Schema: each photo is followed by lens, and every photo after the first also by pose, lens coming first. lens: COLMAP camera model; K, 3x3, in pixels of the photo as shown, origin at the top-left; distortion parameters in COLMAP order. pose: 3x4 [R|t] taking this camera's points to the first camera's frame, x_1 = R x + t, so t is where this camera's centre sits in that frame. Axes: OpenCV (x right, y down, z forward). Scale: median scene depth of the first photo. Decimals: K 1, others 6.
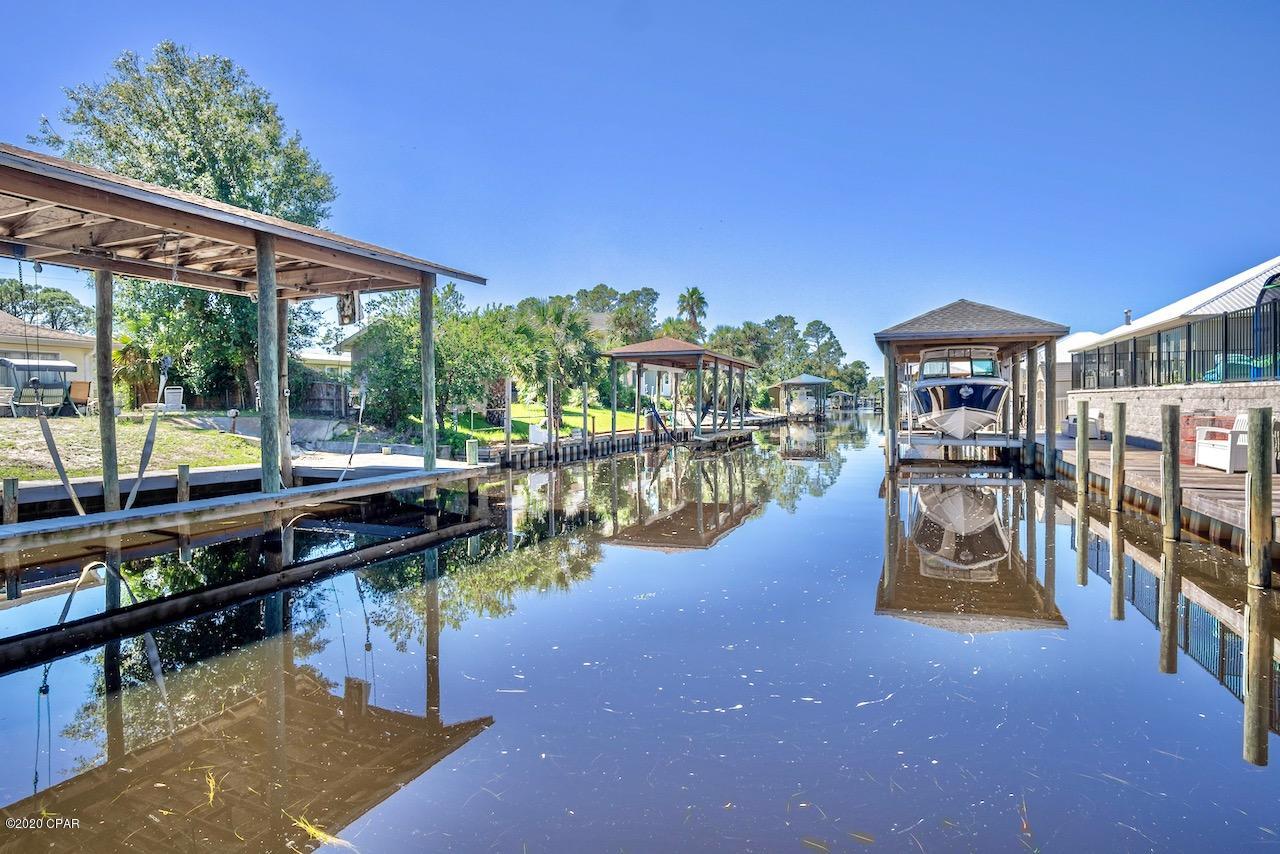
lens RADIAL K [[667.9, 0, 598.6], [0, 667.9, 411.9], [0, 0, 1]] dist [-0.019637, 0.001286]
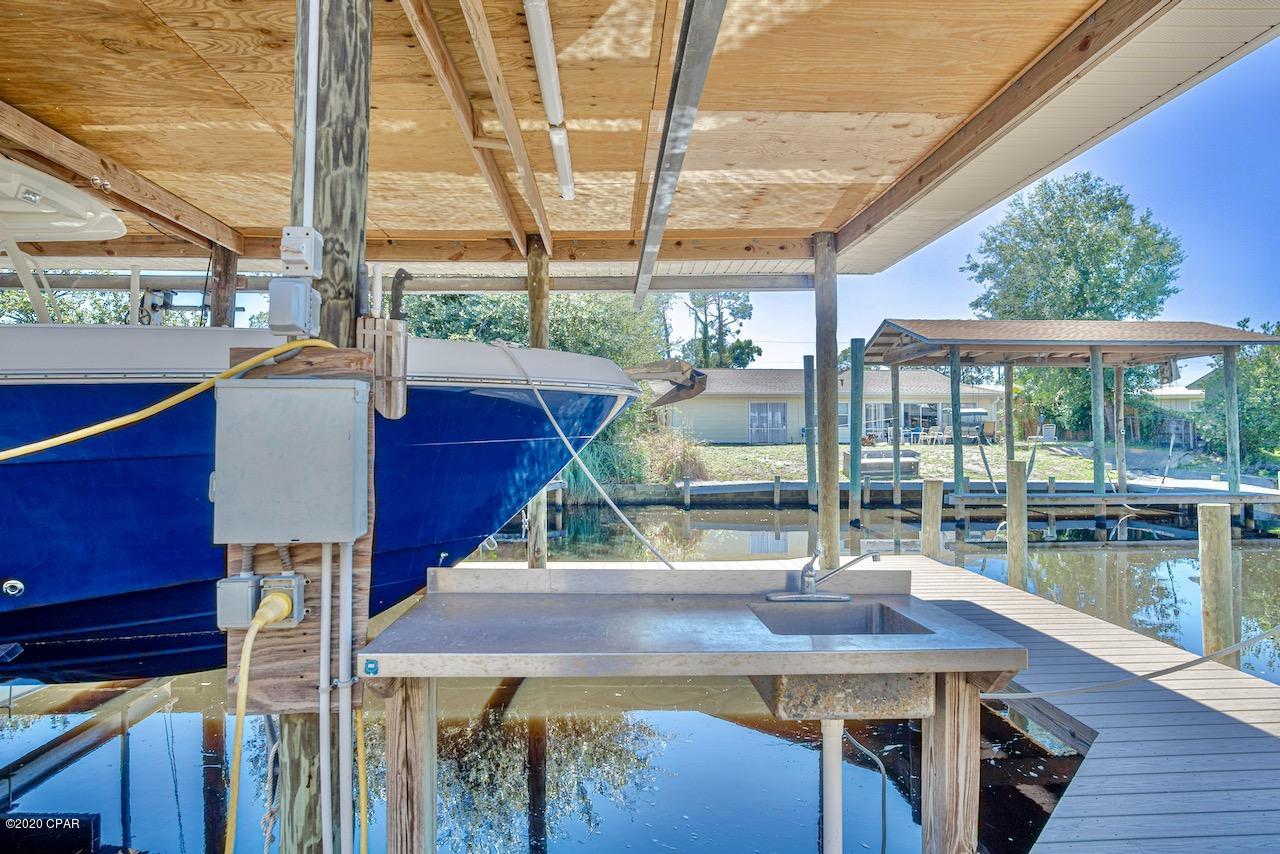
lens RADIAL K [[661.2, 0, 666.5], [0, 661.2, 421.0], [0, 0, 1]] dist [-0.021954, 0.000749]
pose [[0.448855, -0.011796, -0.893527, 0.218077], [-0.012358, 0.999735, -0.019406, -0.007664], [0.893519, 0.019753, 0.448591, -0.318991]]
